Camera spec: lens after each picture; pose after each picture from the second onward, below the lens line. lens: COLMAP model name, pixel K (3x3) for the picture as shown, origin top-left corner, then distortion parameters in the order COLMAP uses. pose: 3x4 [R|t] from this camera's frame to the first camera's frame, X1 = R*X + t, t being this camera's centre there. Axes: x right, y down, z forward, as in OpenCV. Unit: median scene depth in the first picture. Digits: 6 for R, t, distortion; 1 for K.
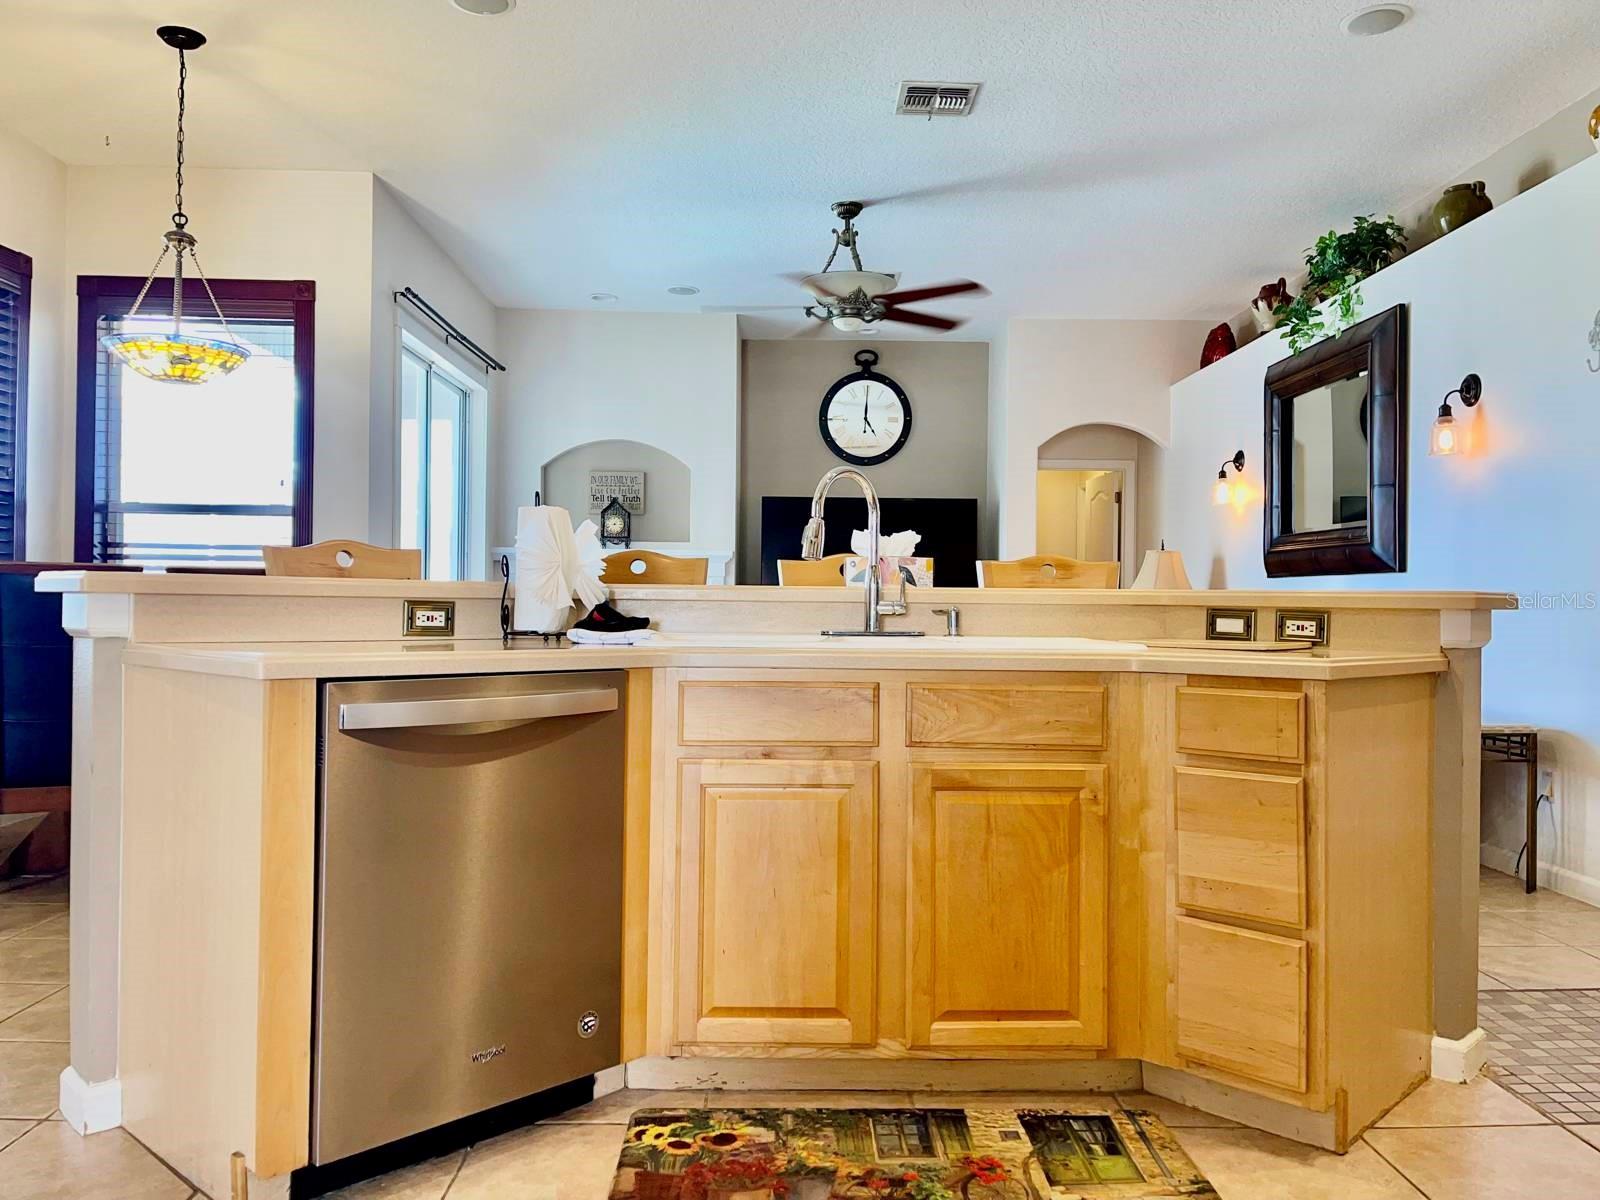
lens RADIAL K [[1226.6, 0, 800.7], [0, 1226.6, 601.0], [0, 0, 1]] dist [0.008763, 0.000178]
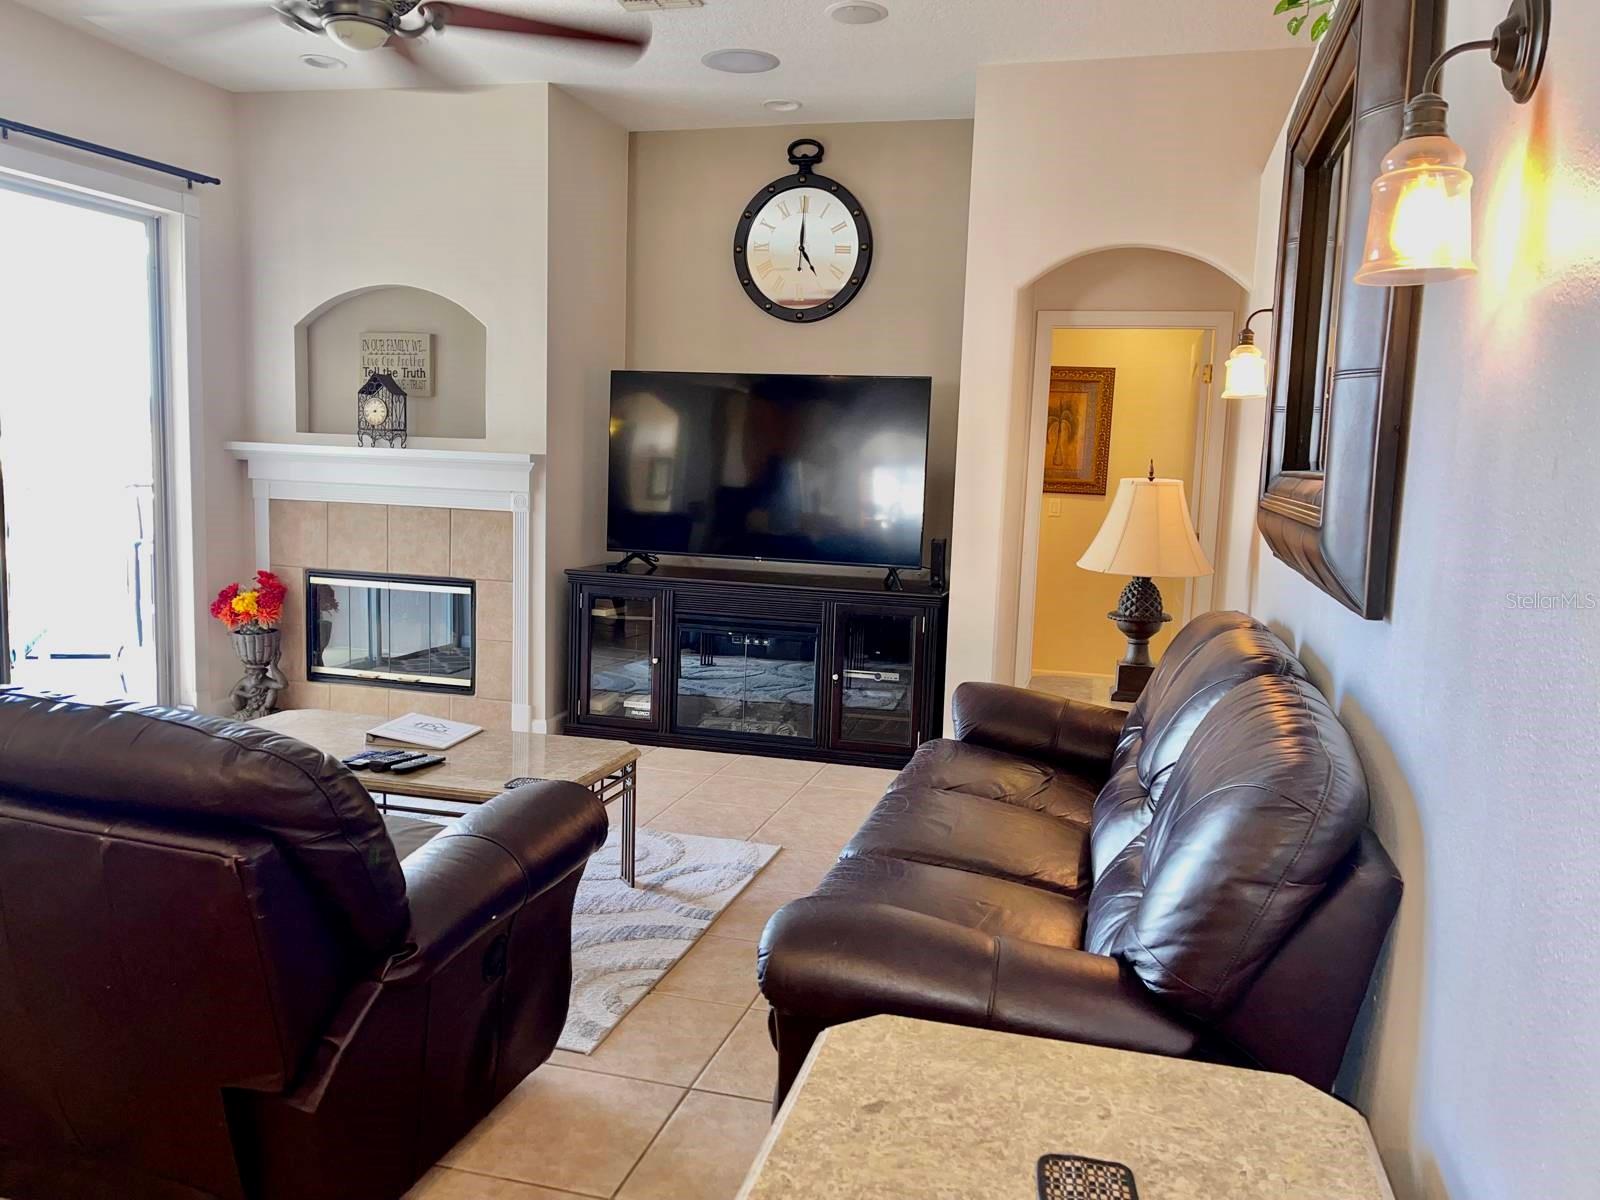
lens RADIAL K [[1215.1, 0, 802.4], [0, 1215.1, 593.4], [0, 0, 1]] dist [0.043683, -0.043692]
pose [[0.960068, 0.052836, -0.274733, 0.242843], [-0.021454, 0.993017, 0.116003, -0.040553], [0.278944, -0.105476, 0.954497, 0.356200]]
